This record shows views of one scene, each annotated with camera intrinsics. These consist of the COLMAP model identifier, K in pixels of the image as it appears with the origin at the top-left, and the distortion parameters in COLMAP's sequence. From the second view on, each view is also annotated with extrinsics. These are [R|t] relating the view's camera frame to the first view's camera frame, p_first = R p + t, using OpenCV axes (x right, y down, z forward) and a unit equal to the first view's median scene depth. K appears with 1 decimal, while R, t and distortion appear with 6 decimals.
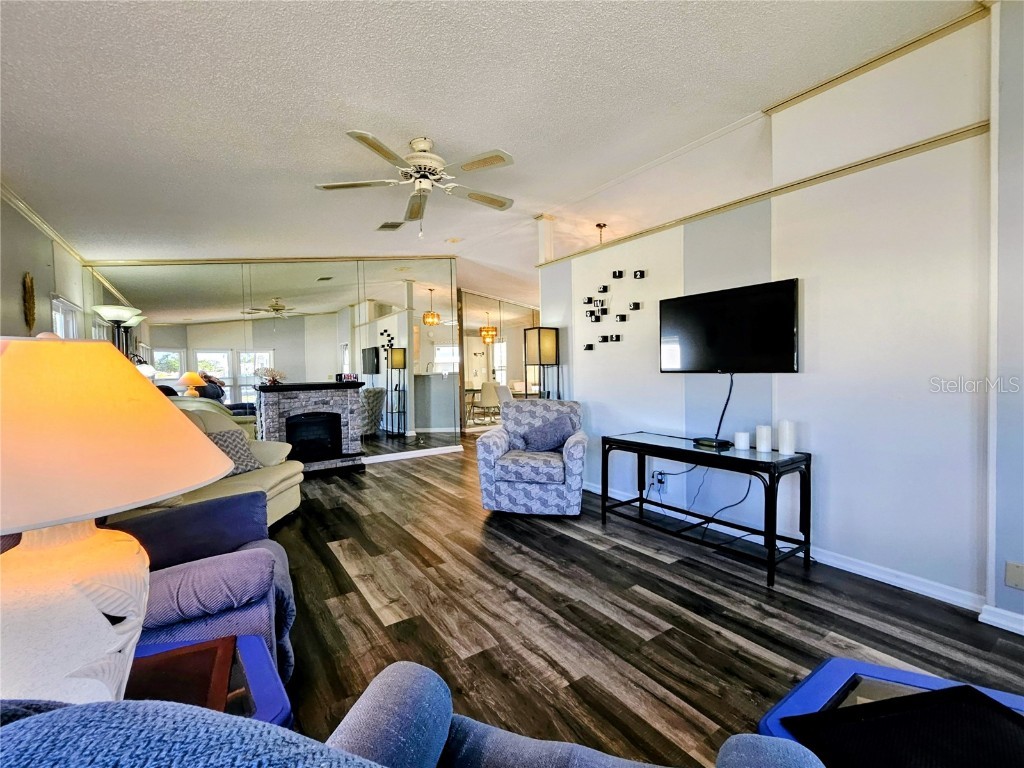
lens RADIAL K [[449.6, 0, 499.9], [0, 449.6, 380.8], [0, 0, 1]] dist [-0.003057, -0.000368]
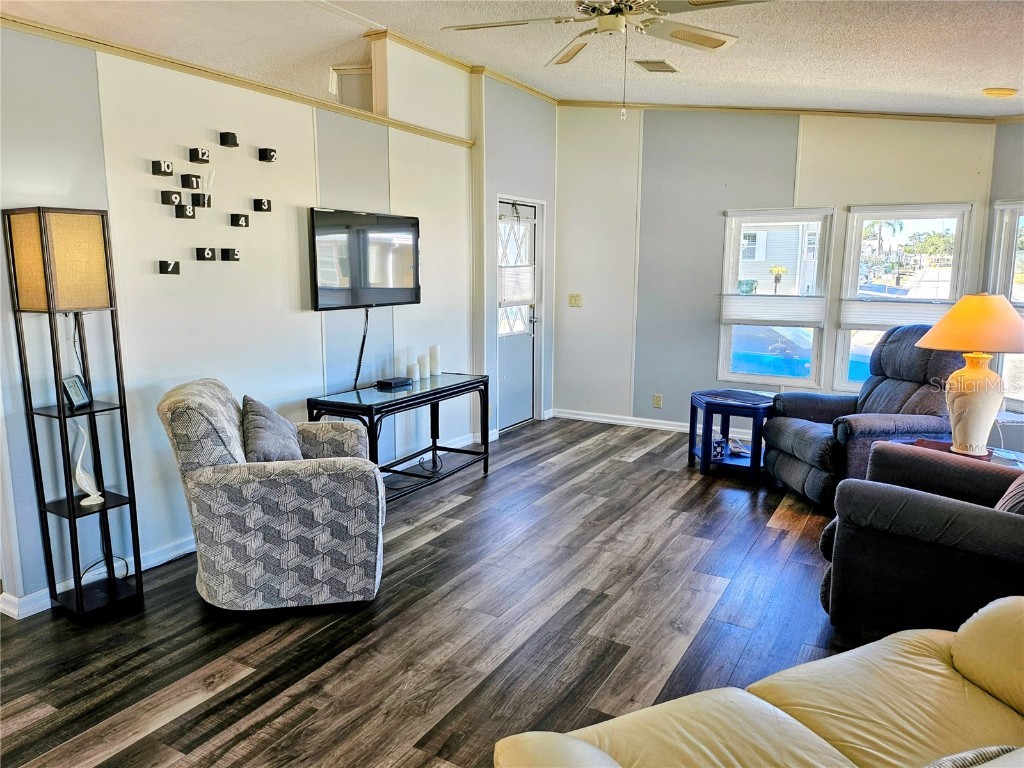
lens RADIAL K [[720.9, 0, 506.4], [0, 720.9, 399.0], [0, 0, 1]] dist [0.047375, -0.067835]
pose [[-0.450594, -0.150486, 0.879954, -0.965351], [0.031046, 0.982452, 0.183913, -0.098942], [-0.892189, 0.110189, -0.438015, 1.478459]]
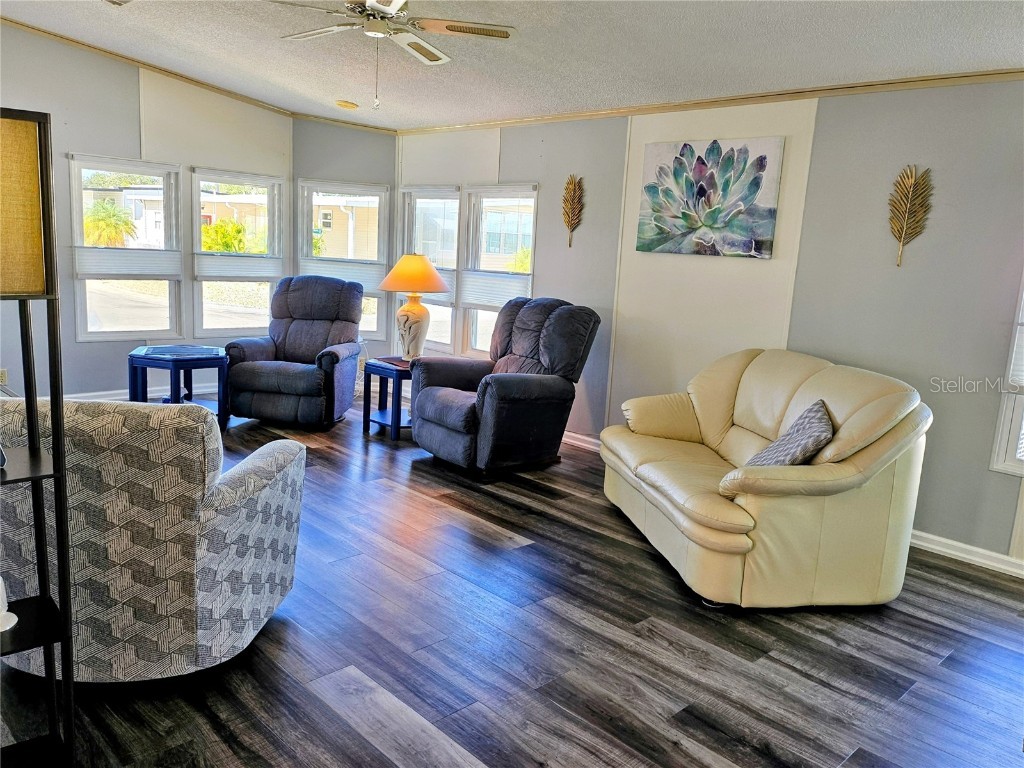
lens RADIAL K [[785.5, 0, 512.0], [0, 785.5, 384.0], [0, 0, 1]] dist [0.045640, -0.006287]
pose [[-0.980395, -0.006702, -0.196929, -0.121086], [-0.048262, 0.977146, 0.207016, -0.123464], [0.191041, 0.212461, -0.958313, 2.201423]]
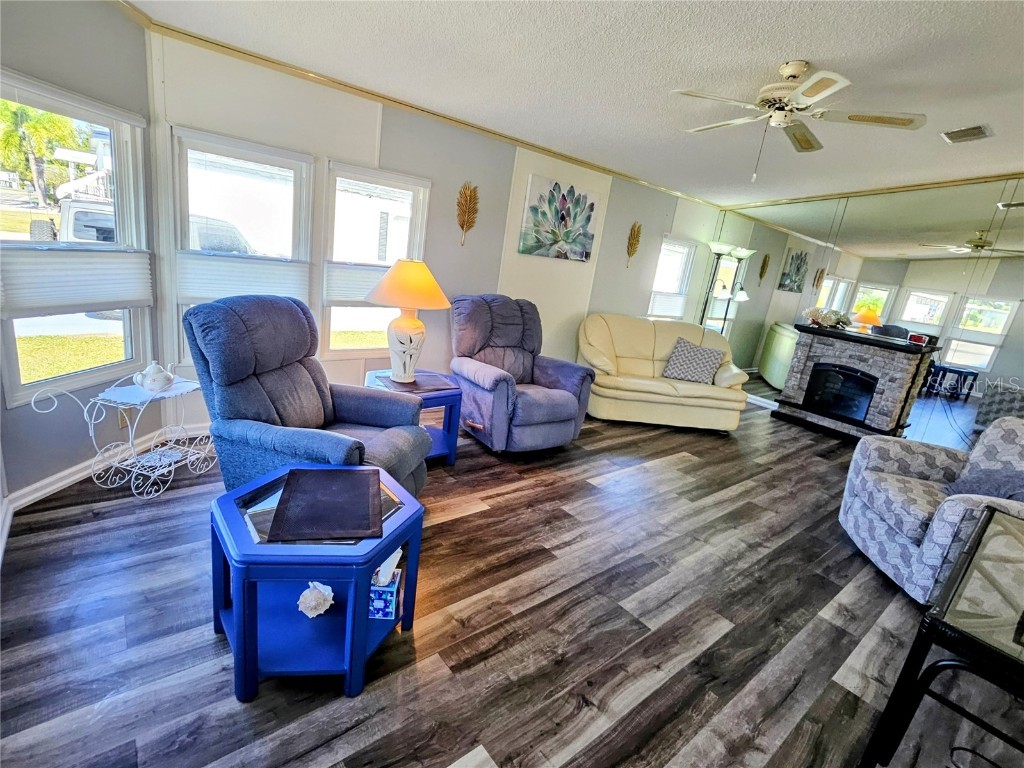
lens RADIAL K [[488.0, 0, 512.0], [0, 488.0, 384.0], [0, 0, 1]] dist [-0.005344, -0.000908]
pose [[0.097300, 0.298940, -0.949298, 0.788382], [-0.166674, 0.945248, 0.280581, -0.100321], [0.981200, 0.130923, 0.141798, 0.362575]]
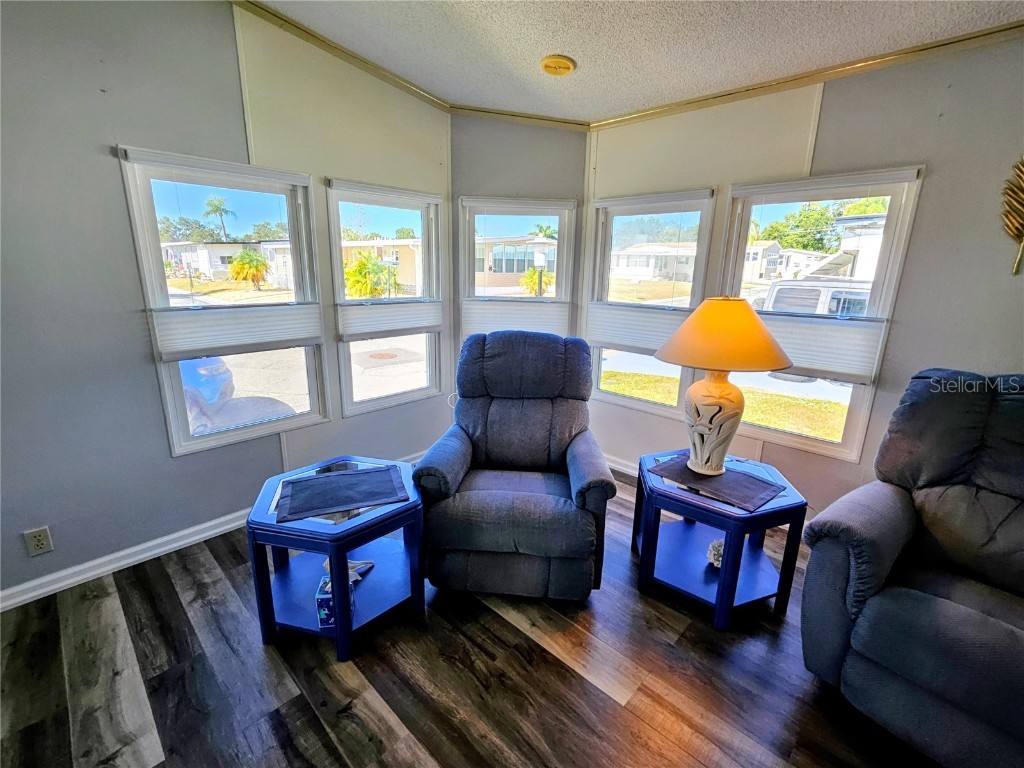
lens RADIAL K [[449.6, 0, 499.9], [0, 449.6, 380.8], [0, 0, 1]] dist [-0.003057, -0.000368]
pose [[-0.977166, 0.053262, -0.205693, 0.182150], [-0.006500, 0.960126, 0.279491, -0.086792], [0.212378, 0.274446, -0.937857, 0.822597]]
